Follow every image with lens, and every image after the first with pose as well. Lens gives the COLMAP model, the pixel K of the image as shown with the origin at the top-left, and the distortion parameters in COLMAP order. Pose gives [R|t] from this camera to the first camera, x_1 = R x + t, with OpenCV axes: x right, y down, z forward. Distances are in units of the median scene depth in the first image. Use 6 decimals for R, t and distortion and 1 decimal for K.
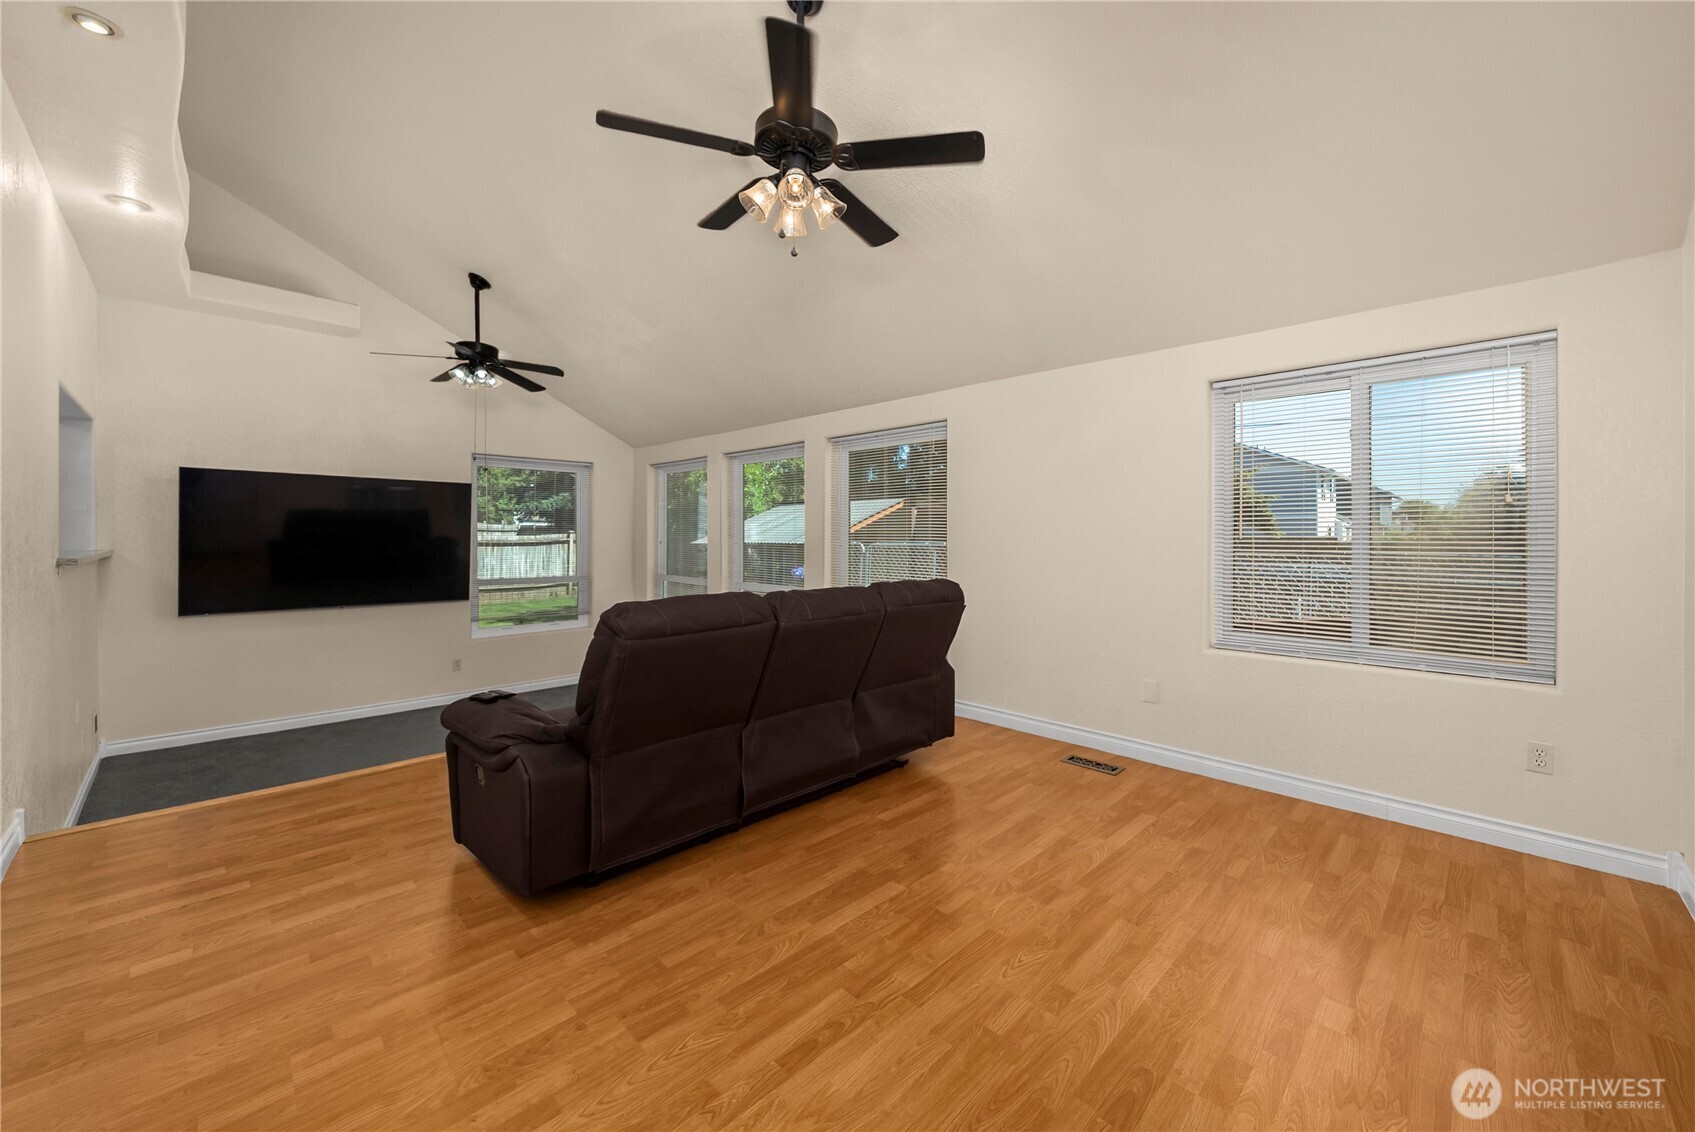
lens RADIAL K [[655.2, 0, 847.2], [0, 655.2, 526.1], [0, 0, 1]] dist [-0.001519, -0.000224]
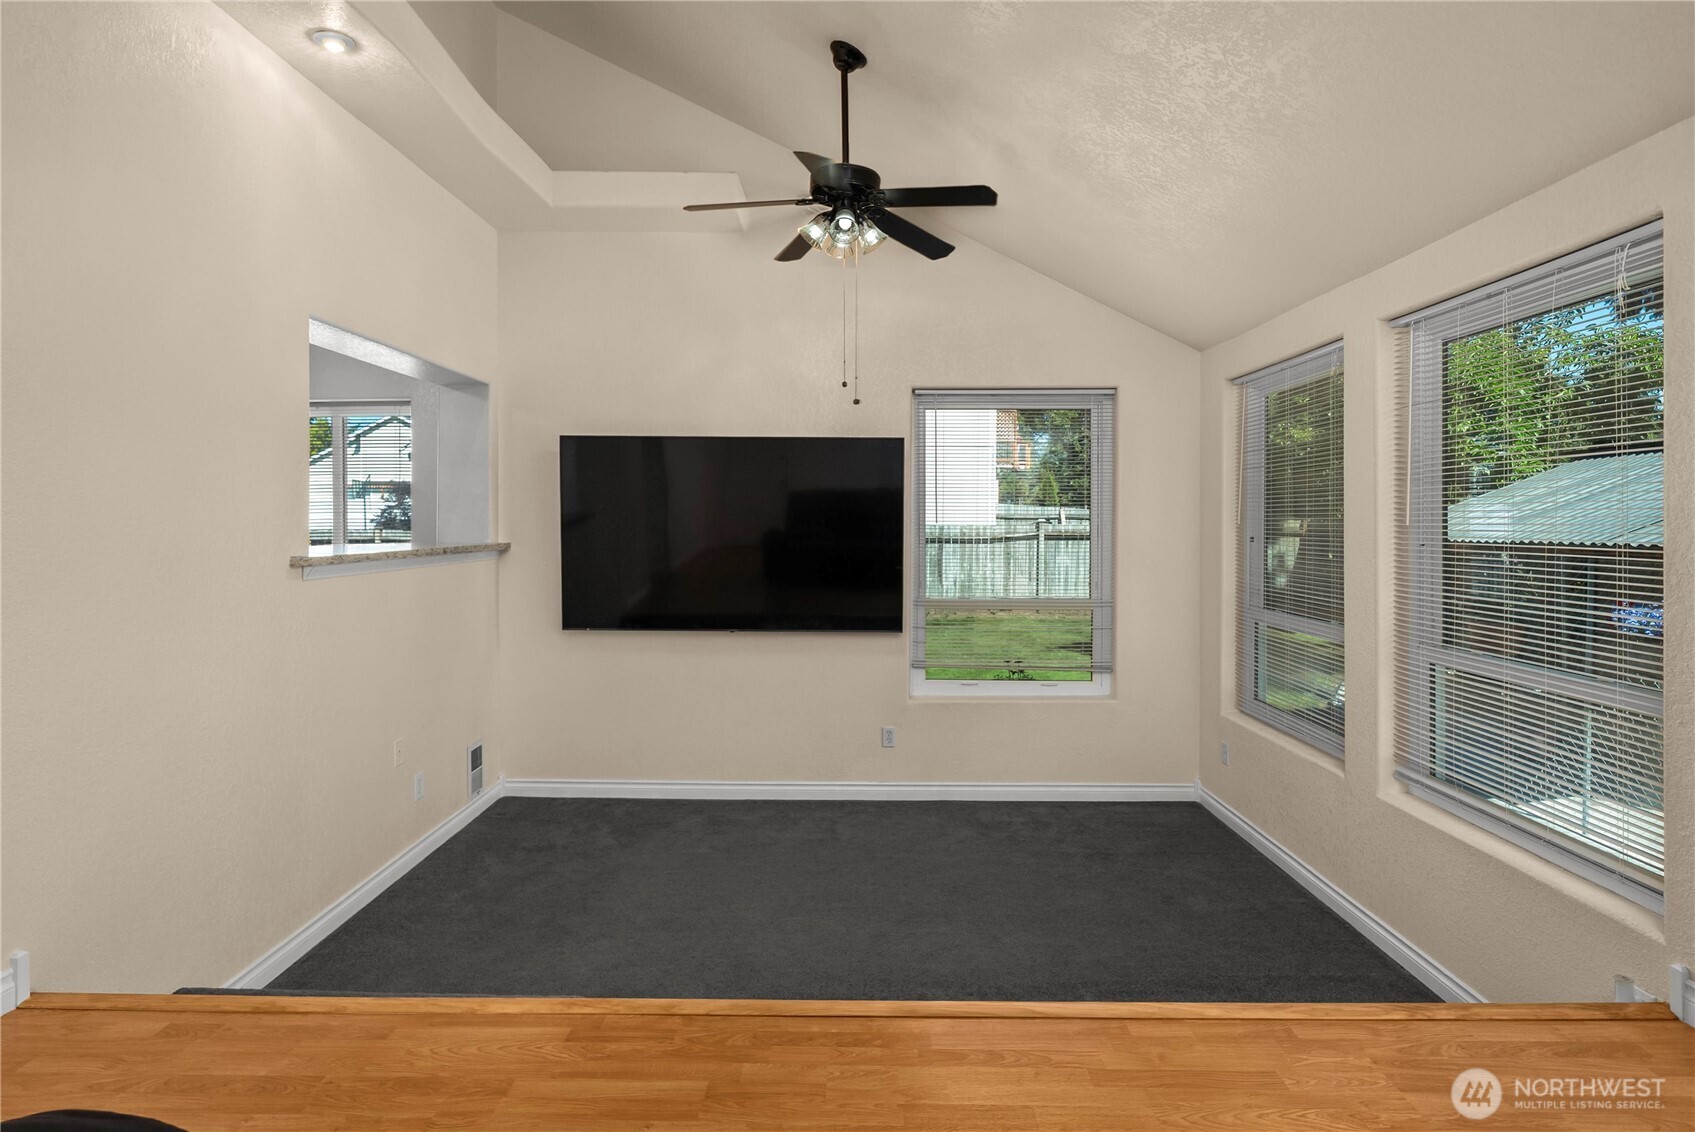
lens RADIAL K [[891.3, 0, 843.3], [0, 891.3, 527.4], [0, 0, 1]] dist [0.002738, 0.000880]
pose [[0.694664, 0.002901, -0.719328, -0.028777], [0.009207, 0.999874, 0.012924, 0.005636], [0.719275, -0.015600, 0.694550, 0.401425]]
